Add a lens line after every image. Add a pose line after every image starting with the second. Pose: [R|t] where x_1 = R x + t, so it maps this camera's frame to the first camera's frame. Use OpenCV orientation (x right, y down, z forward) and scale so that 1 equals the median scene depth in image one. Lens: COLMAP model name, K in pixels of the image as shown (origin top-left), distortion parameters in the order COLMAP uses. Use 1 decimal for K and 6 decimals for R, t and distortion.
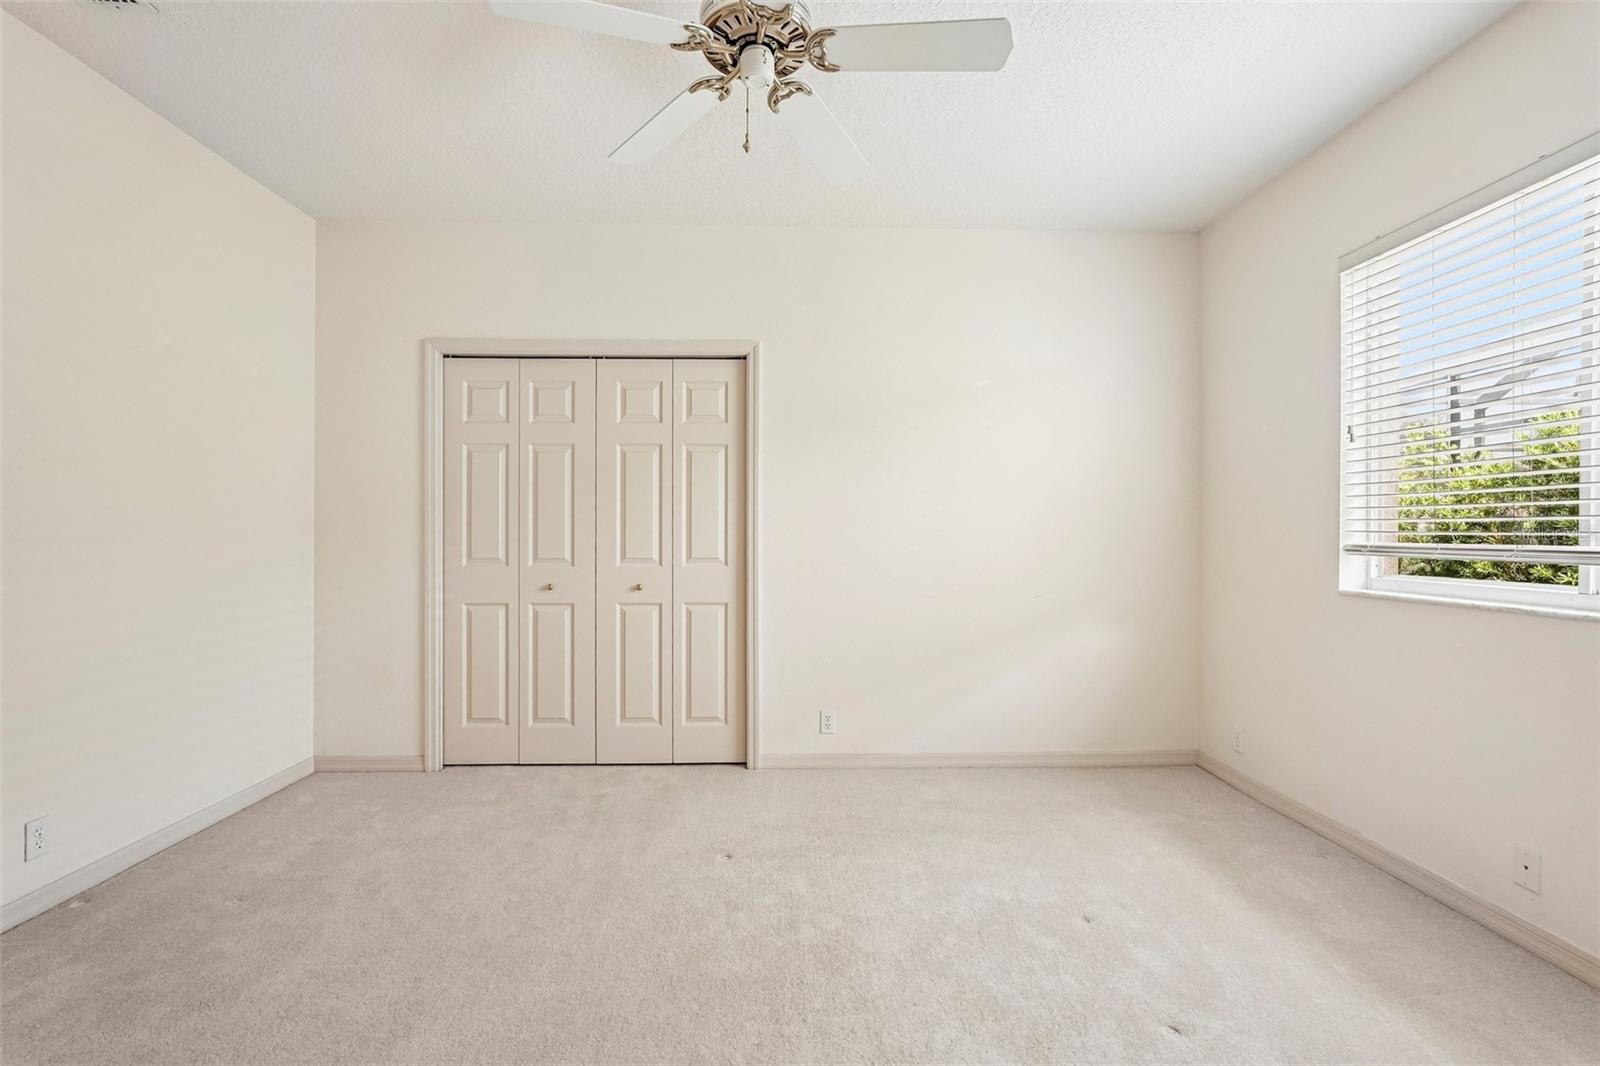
lens RADIAL K [[712.1, 0, 808.9], [0, 712.1, 531.1], [0, 0, 1]] dist [-0.012710, 0.008705]
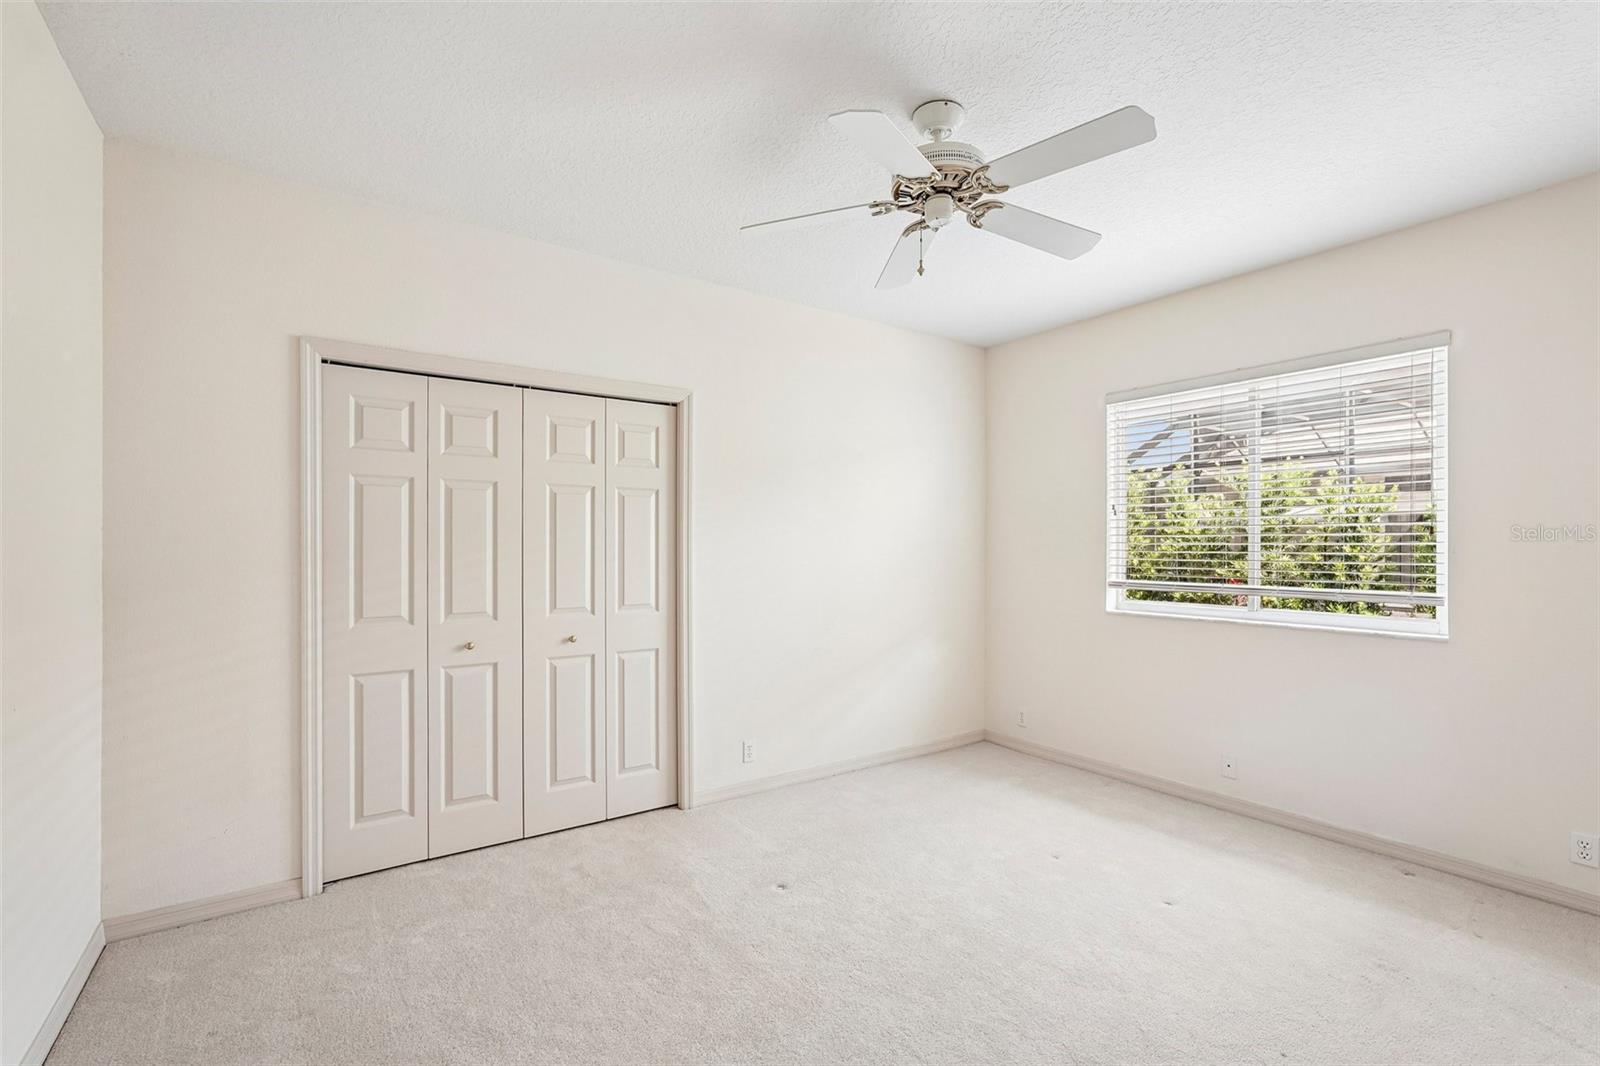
lens RADIAL K [[703.6, 0, 795.3], [0, 703.6, 545.7], [0, 0, 1]] dist [-0.012367, 0.008052]
pose [[0.838981, 0.001078, 0.544160, -0.496463], [-0.002293, 0.999996, 0.001553, -0.045601], [-0.544156, -0.002551, 0.838980, 0.068824]]
